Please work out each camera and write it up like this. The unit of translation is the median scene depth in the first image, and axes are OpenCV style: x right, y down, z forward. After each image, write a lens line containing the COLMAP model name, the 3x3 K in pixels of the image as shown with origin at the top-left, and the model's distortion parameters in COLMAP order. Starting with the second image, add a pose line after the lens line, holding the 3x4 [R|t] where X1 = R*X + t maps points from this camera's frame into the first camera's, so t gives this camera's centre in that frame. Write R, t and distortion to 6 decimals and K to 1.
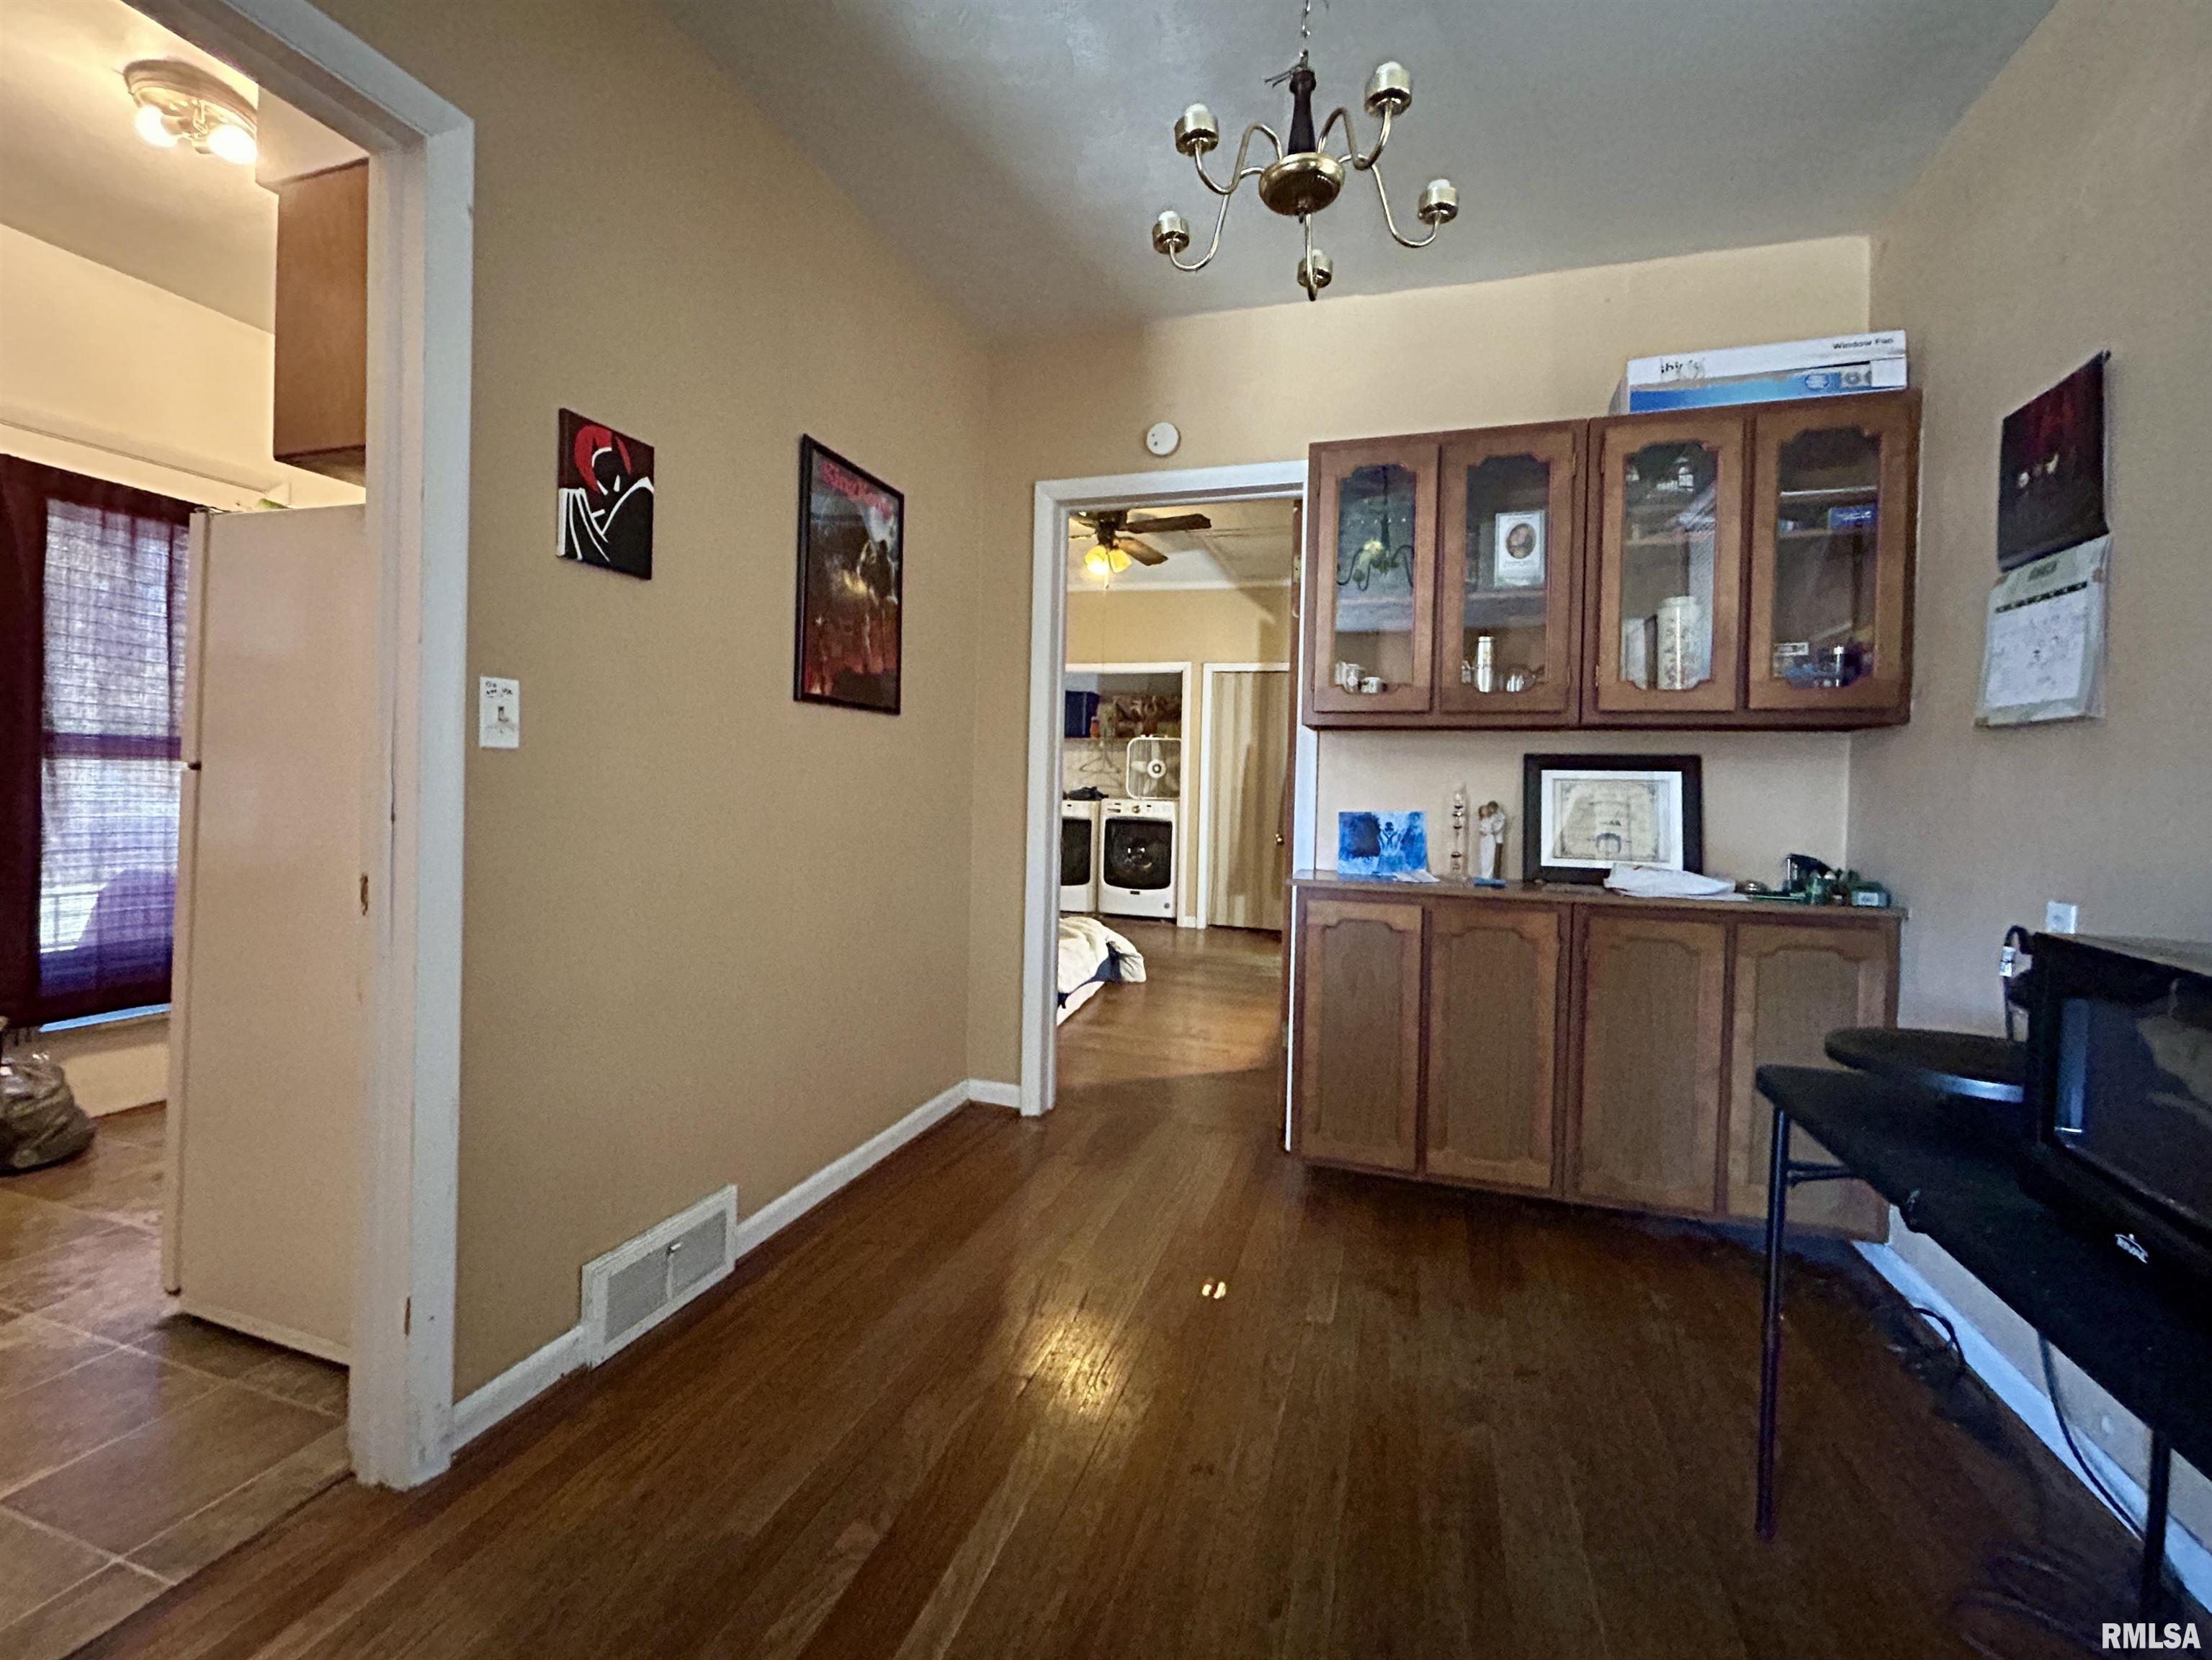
lens RADIAL K [[896.4, 0, 1117.0], [0, 896.4, 810.5], [0, 0, 1]] dist [-0.003102, 0.000491]
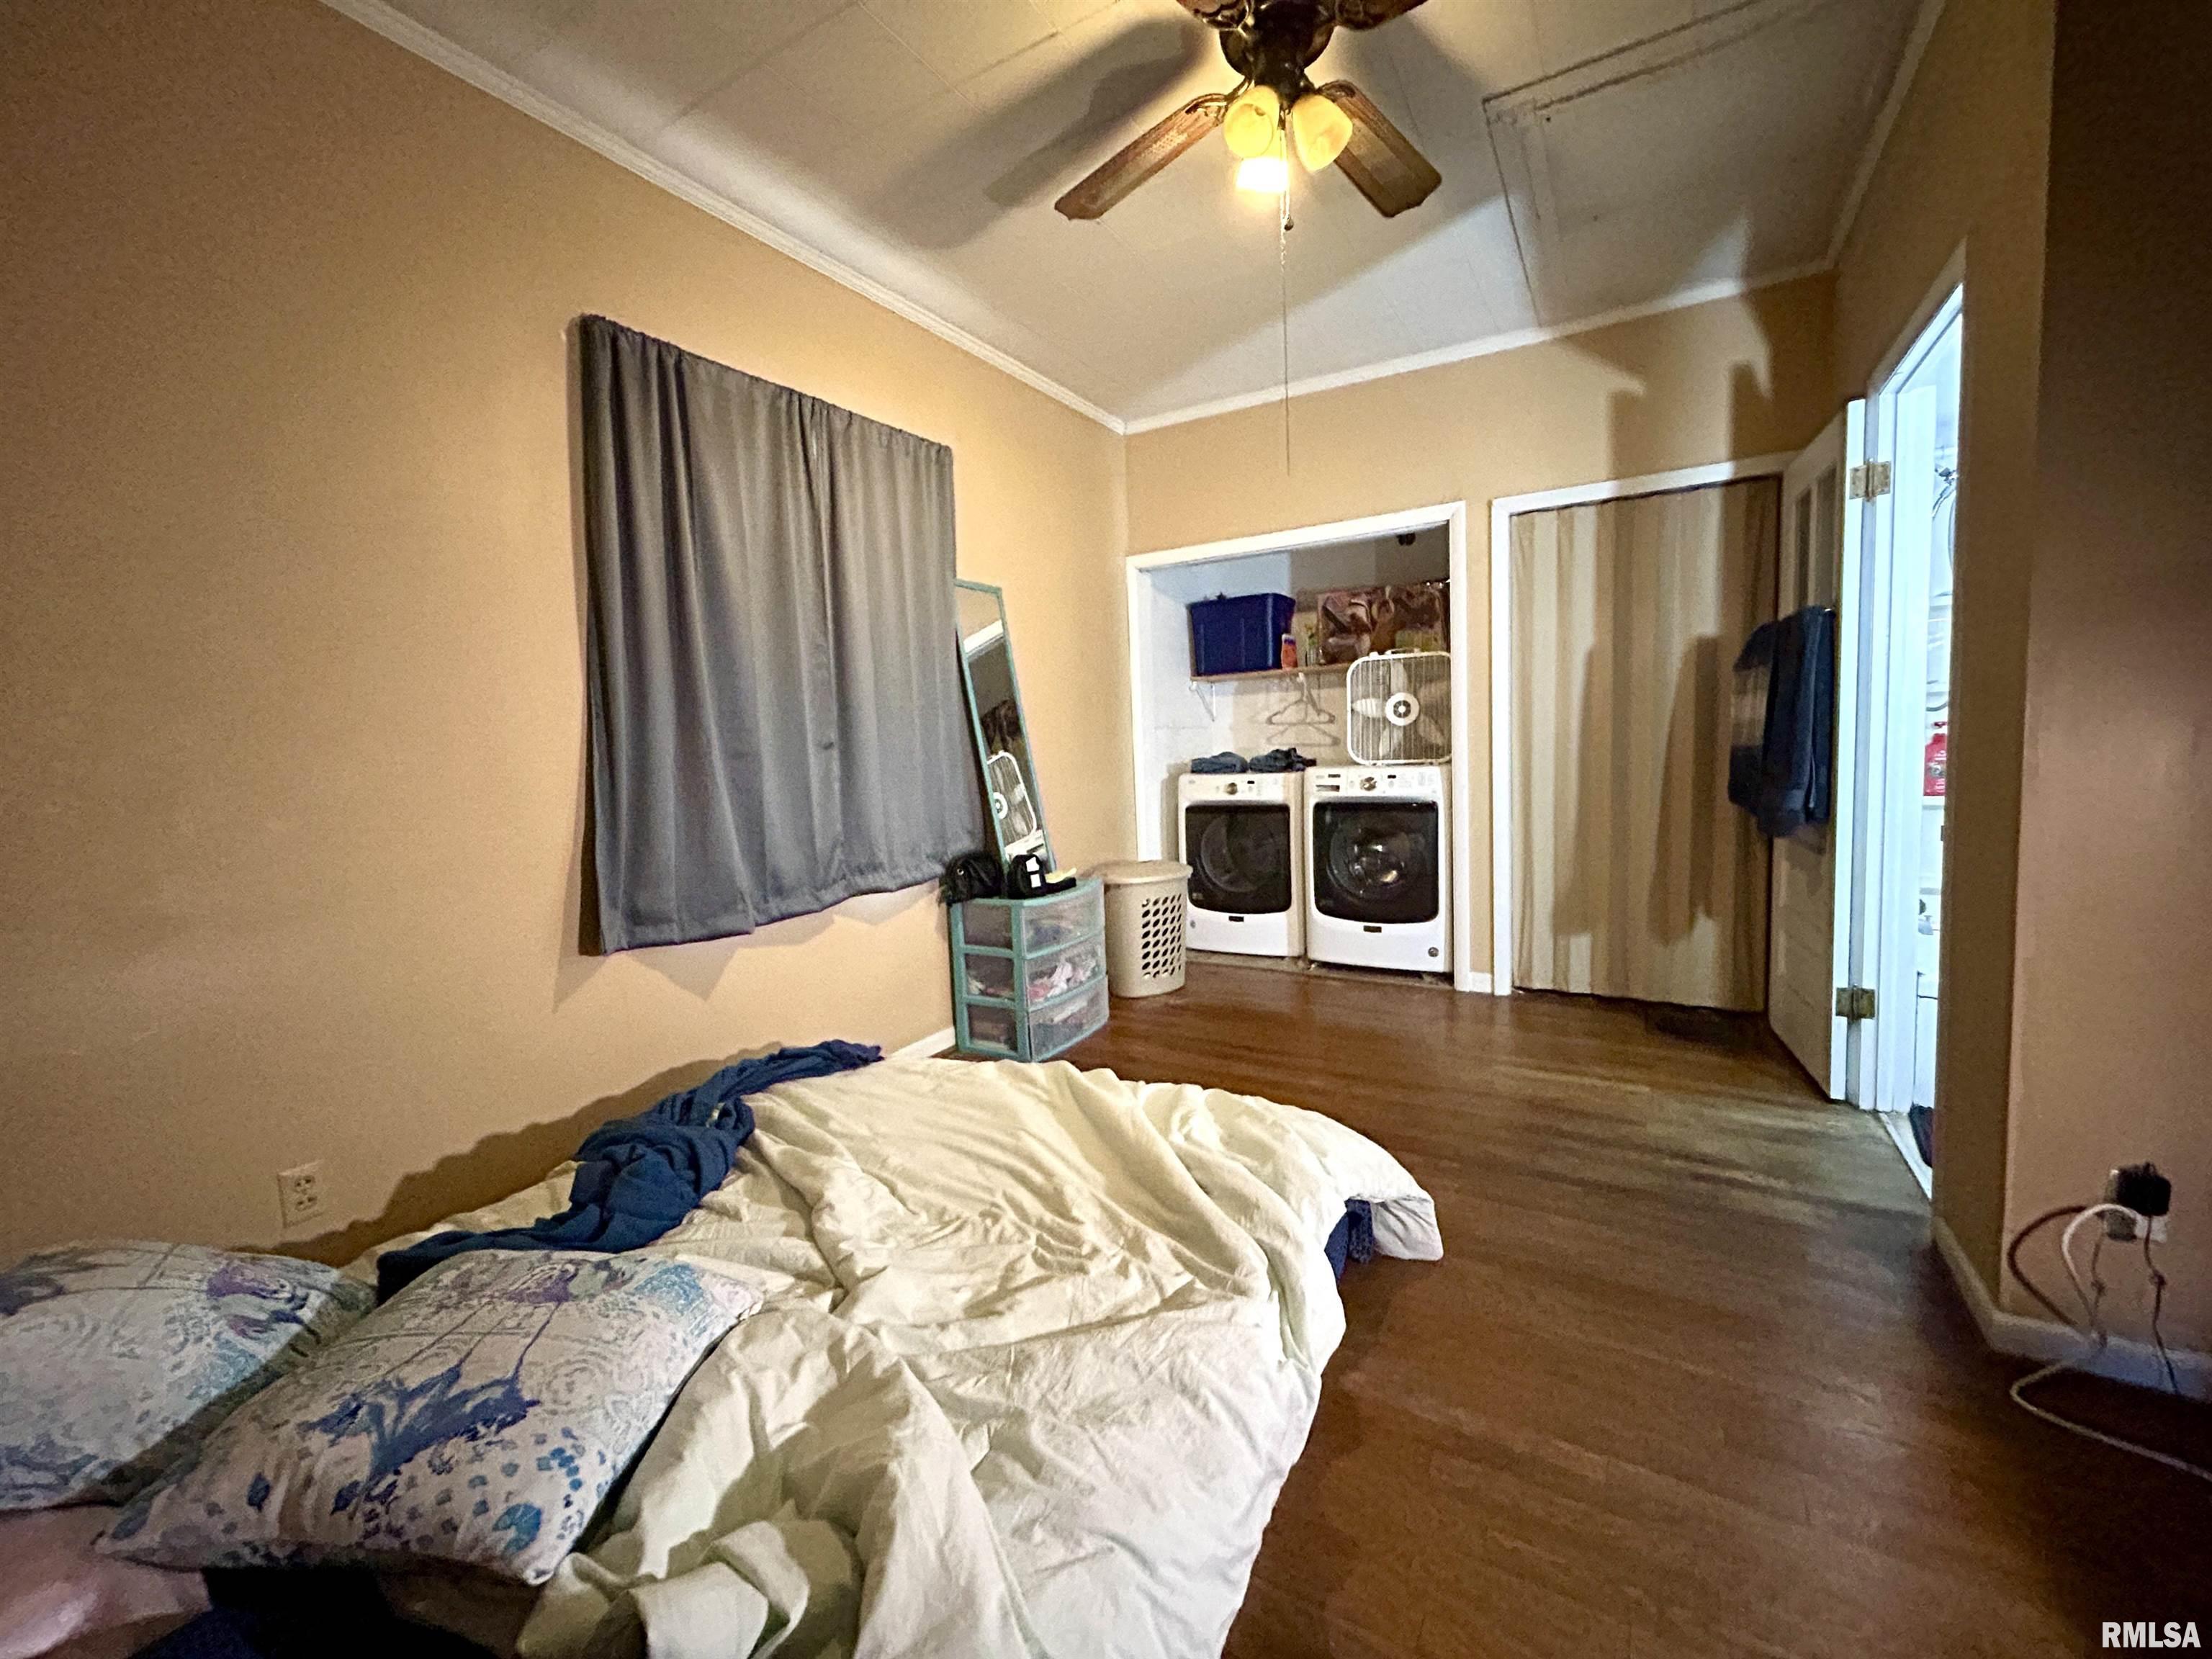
lens RADIAL K [[896.3, 0, 1098.2], [0, 896.3, 831.3], [0, 0, 1]] dist [-0.003102, 0.000491]
pose [[0.967640, -0.046241, -0.248063, -0.004983], [0.062035, 0.996489, 0.056231, -0.014318], [0.244592, -0.069799, 0.967111, 0.421339]]
